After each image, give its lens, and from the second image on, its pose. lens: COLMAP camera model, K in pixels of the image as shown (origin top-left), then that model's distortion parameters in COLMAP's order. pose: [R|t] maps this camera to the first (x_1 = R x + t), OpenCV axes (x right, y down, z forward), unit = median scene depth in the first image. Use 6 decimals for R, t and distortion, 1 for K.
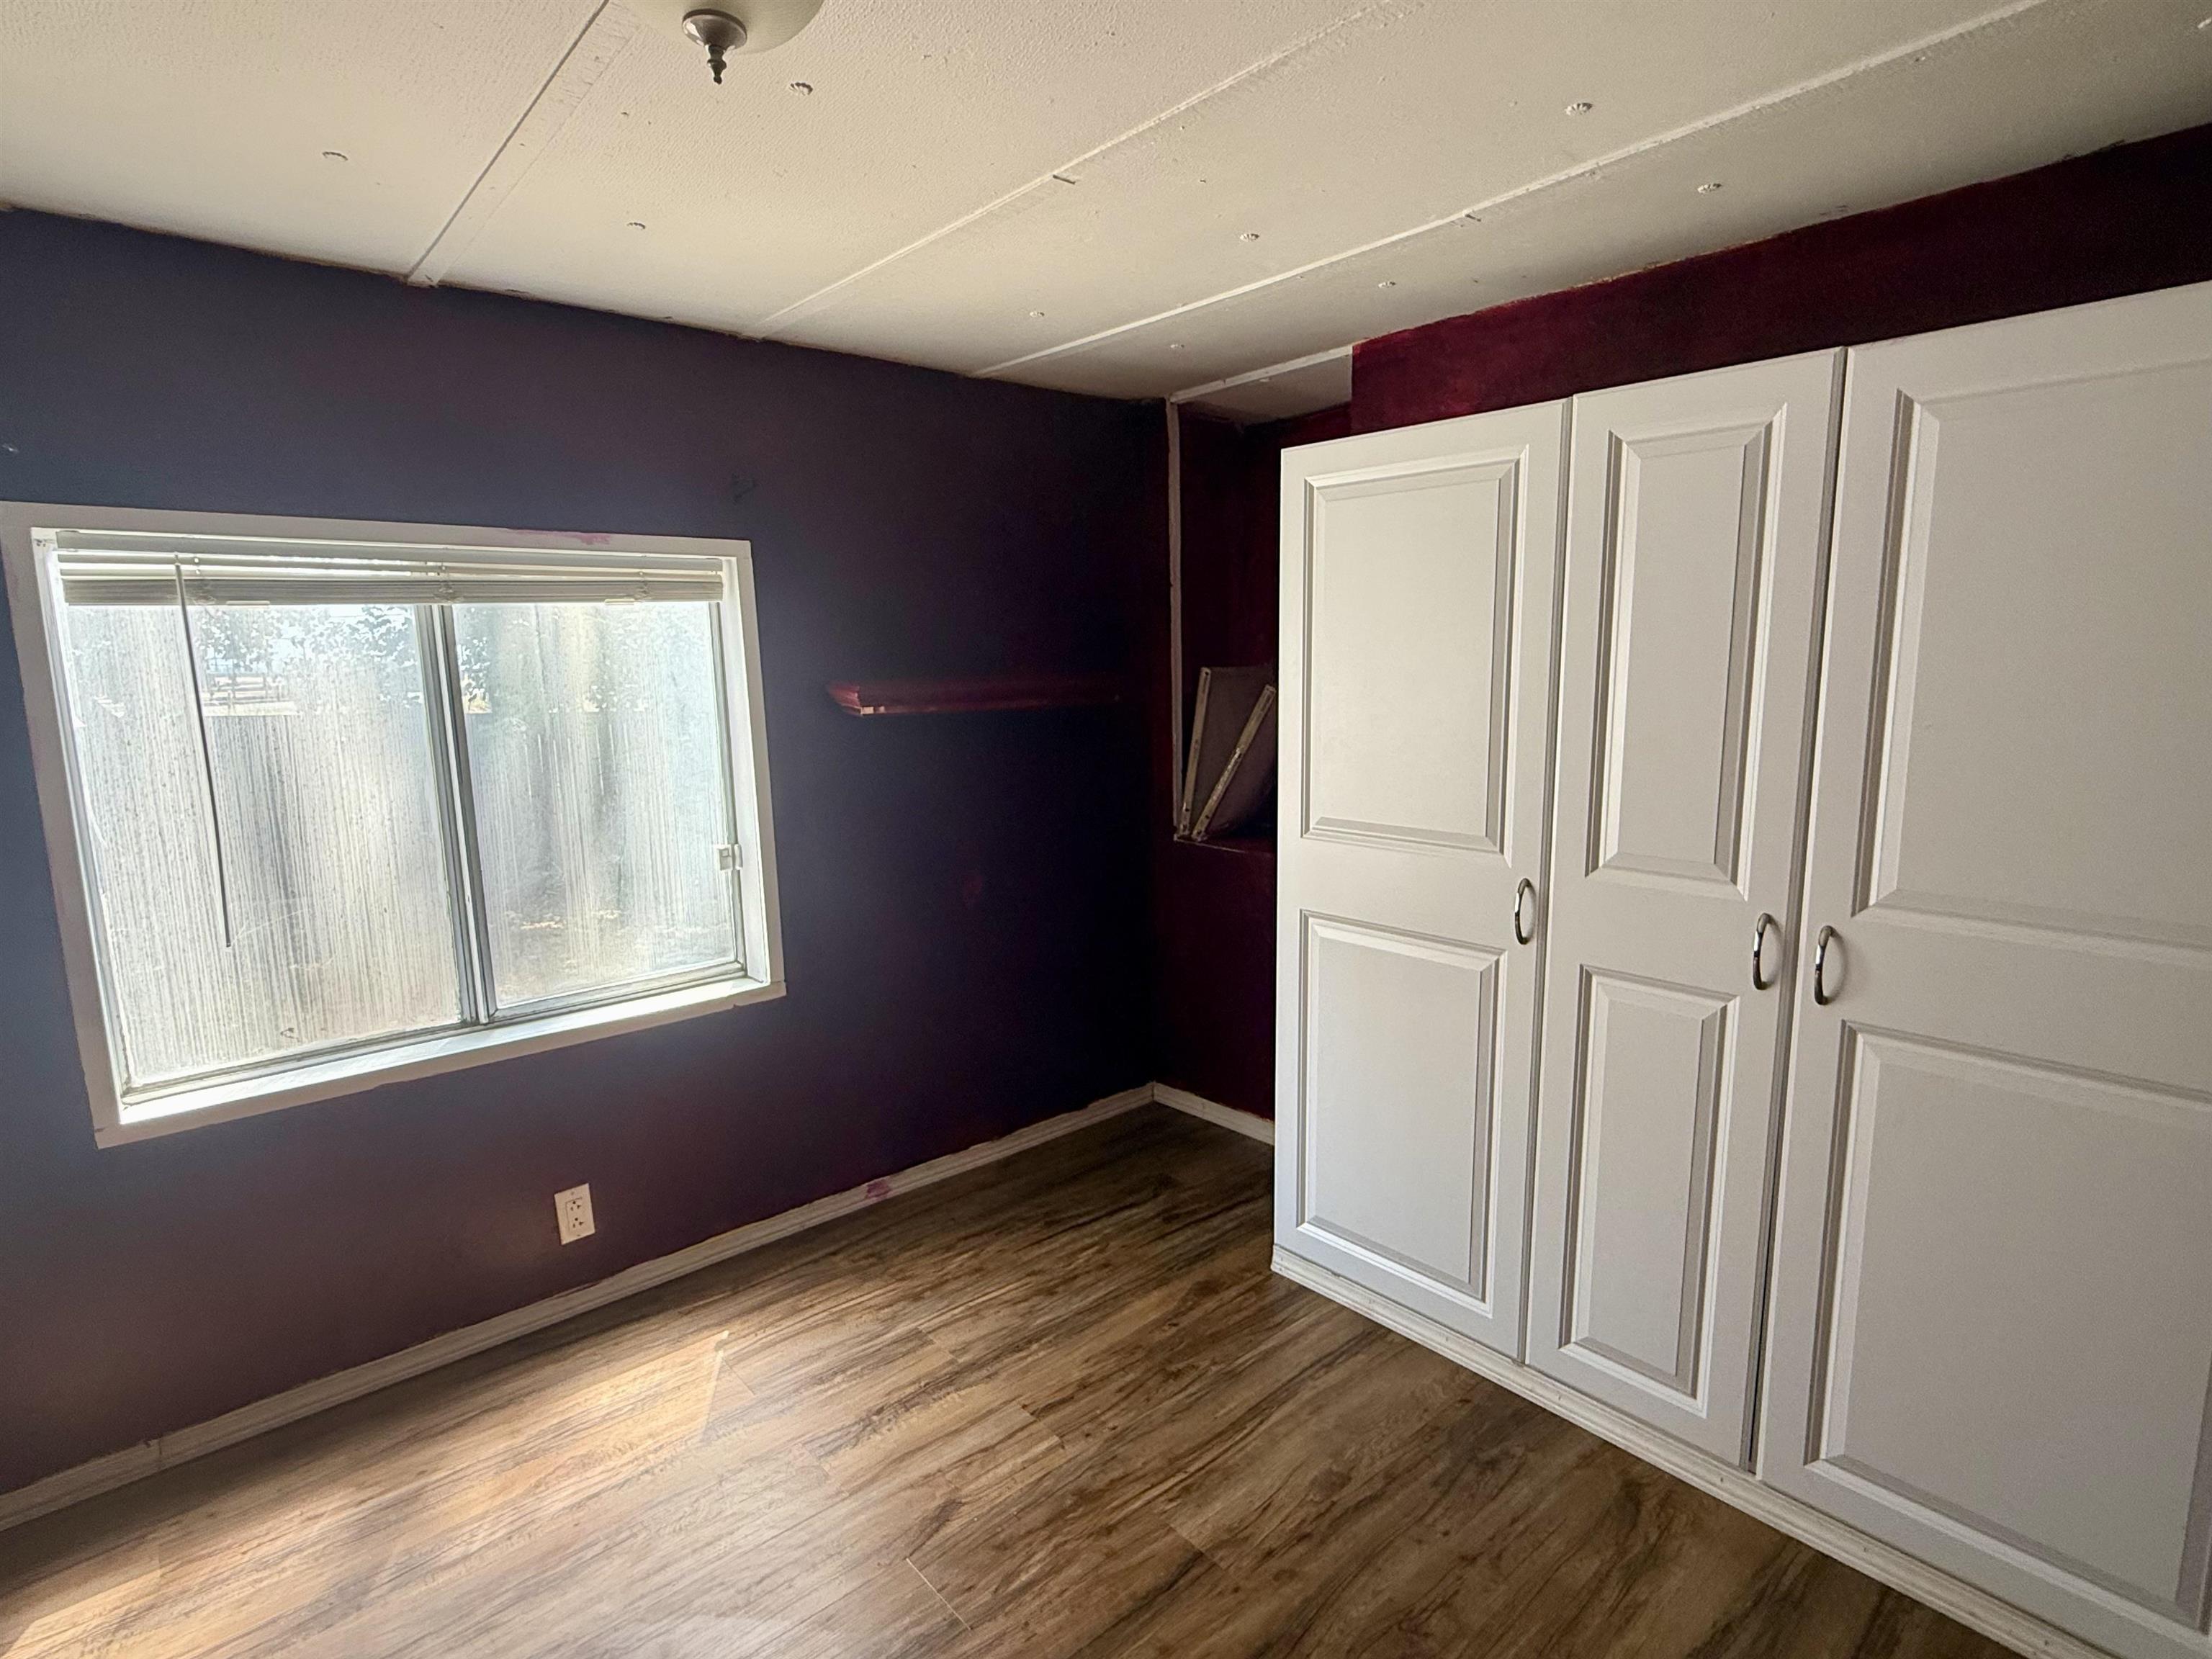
lens RADIAL K [[1121.0, 0, 1104.1], [0, 1121.0, 832.5], [0, 0, 1]] dist [-0.001336, -0.001206]
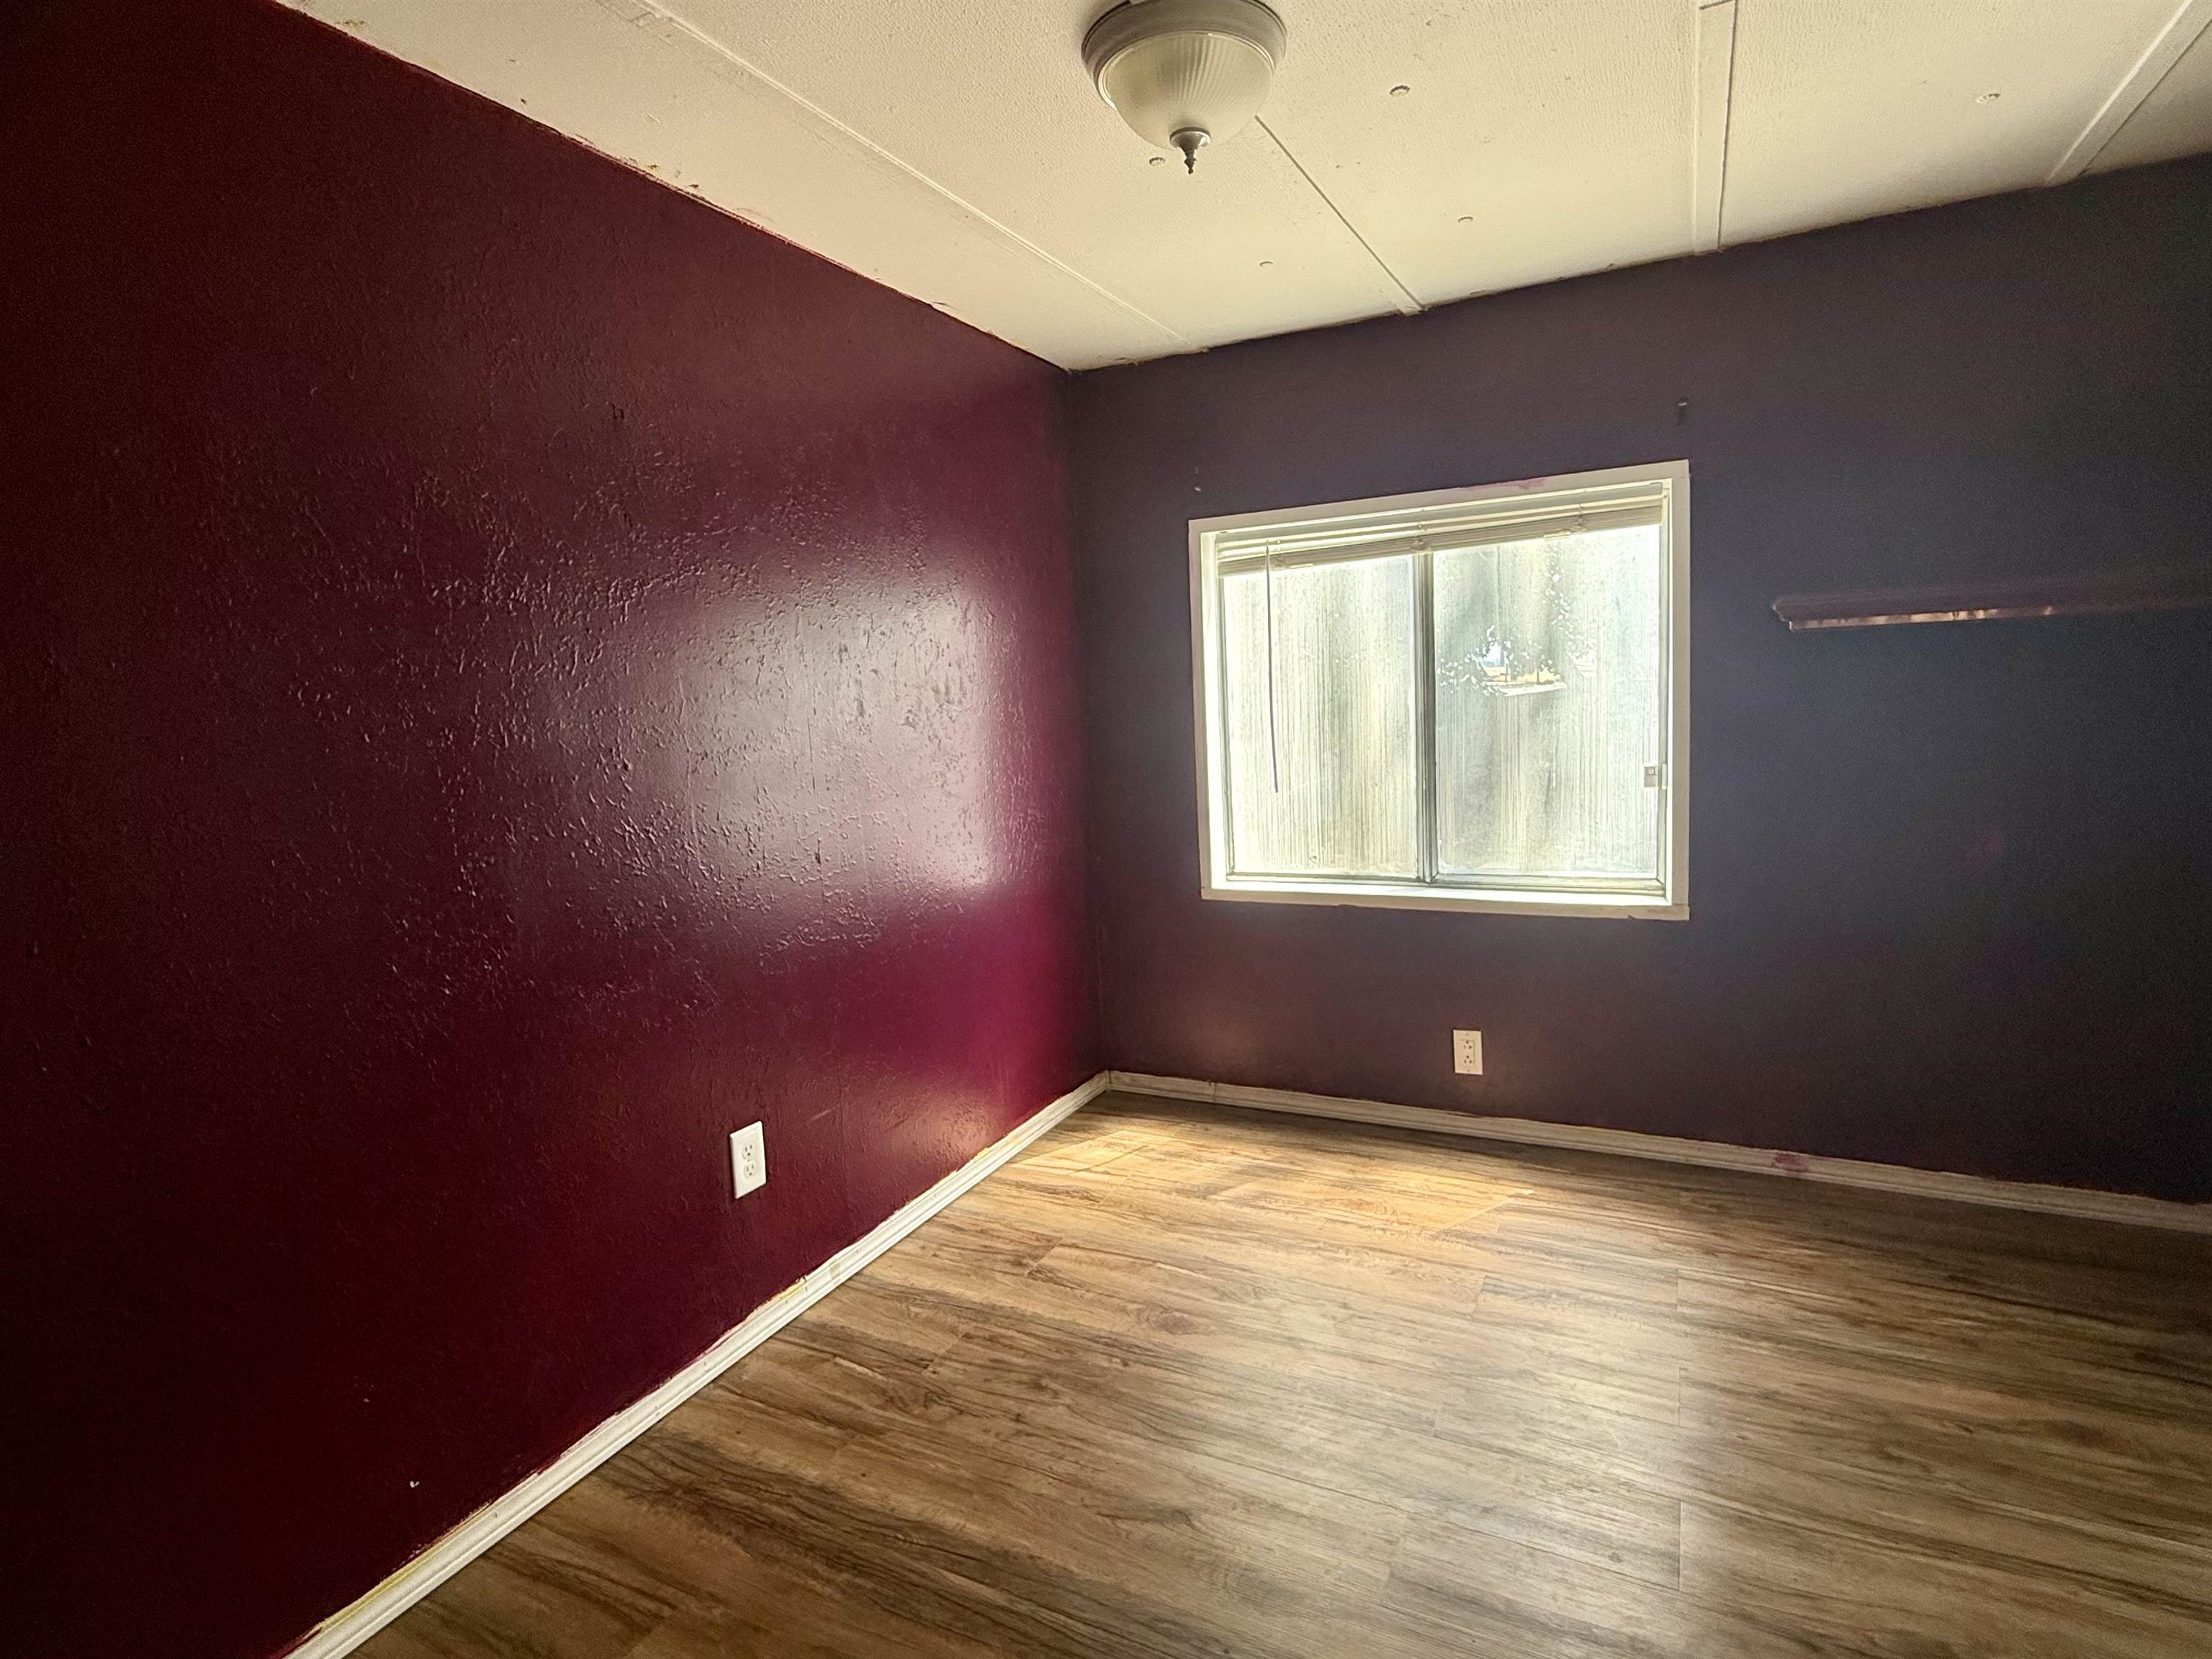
lens RADIAL K [[1121.0, 0, 1105.0], [0, 1121.0, 828.1], [0, 0, 1]] dist [-0.001336, -0.001206]
pose [[0.374682, 0.116368, -0.919822, 0.471325], [-0.099696, 0.991397, 0.084813, 0.036412], [0.921778, 0.059925, 0.383060, 0.159415]]
